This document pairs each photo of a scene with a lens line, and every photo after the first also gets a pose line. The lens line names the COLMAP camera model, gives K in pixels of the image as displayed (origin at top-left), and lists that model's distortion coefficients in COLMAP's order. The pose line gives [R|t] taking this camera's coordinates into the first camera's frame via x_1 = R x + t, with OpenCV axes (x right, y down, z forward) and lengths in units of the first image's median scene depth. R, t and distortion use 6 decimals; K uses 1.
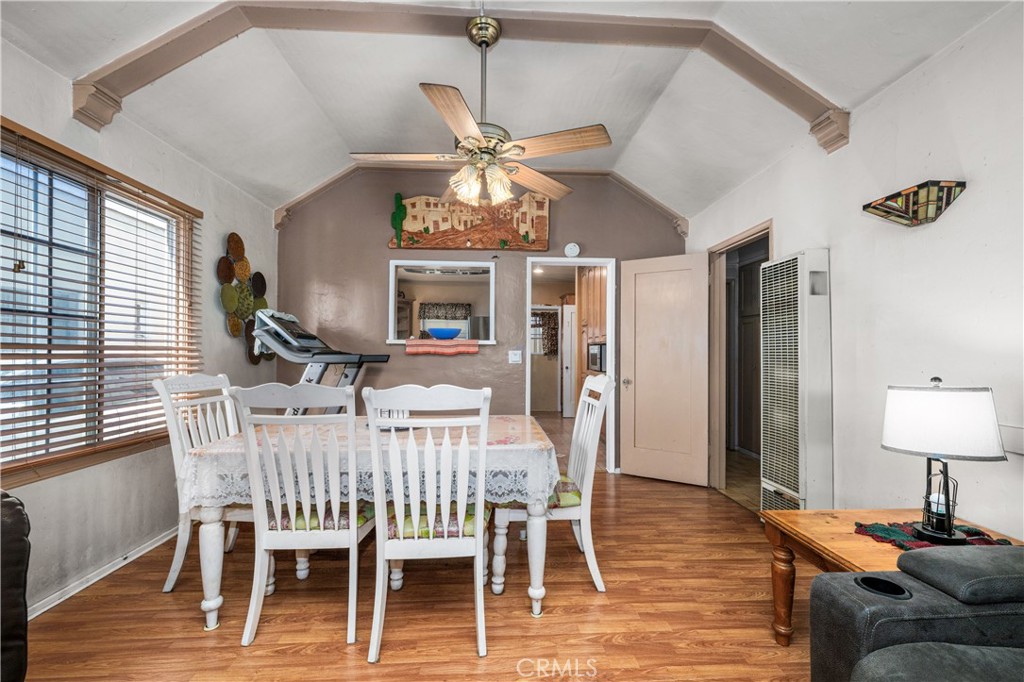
lens RADIAL K [[420.8, 0, 507.6], [0, 420.8, 345.2], [0, 0, 1]] dist [0.001010, -0.000046]
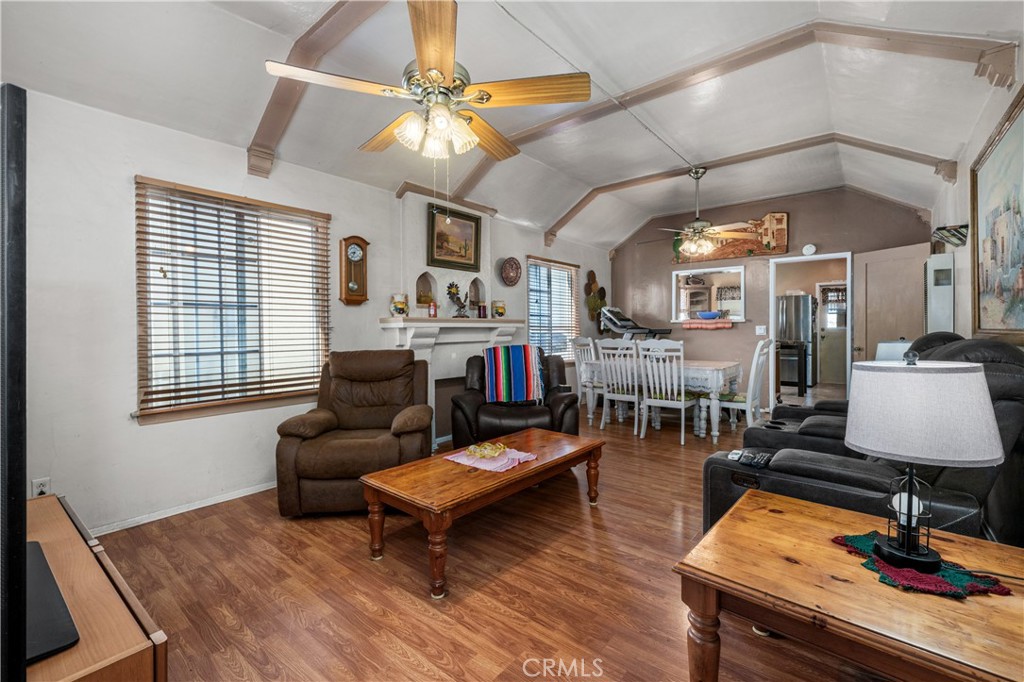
lens RADIAL K [[420.8, 0, 512.3], [0, 420.8, 333.6], [0, 0, 1]] dist [0.001010, -0.000046]
pose [[0.737435, 0.000304, -0.675418, 0.451235], [0.019369, 0.999579, 0.021598, -0.009627], [0.675141, -0.029010, 0.737118, -0.780747]]
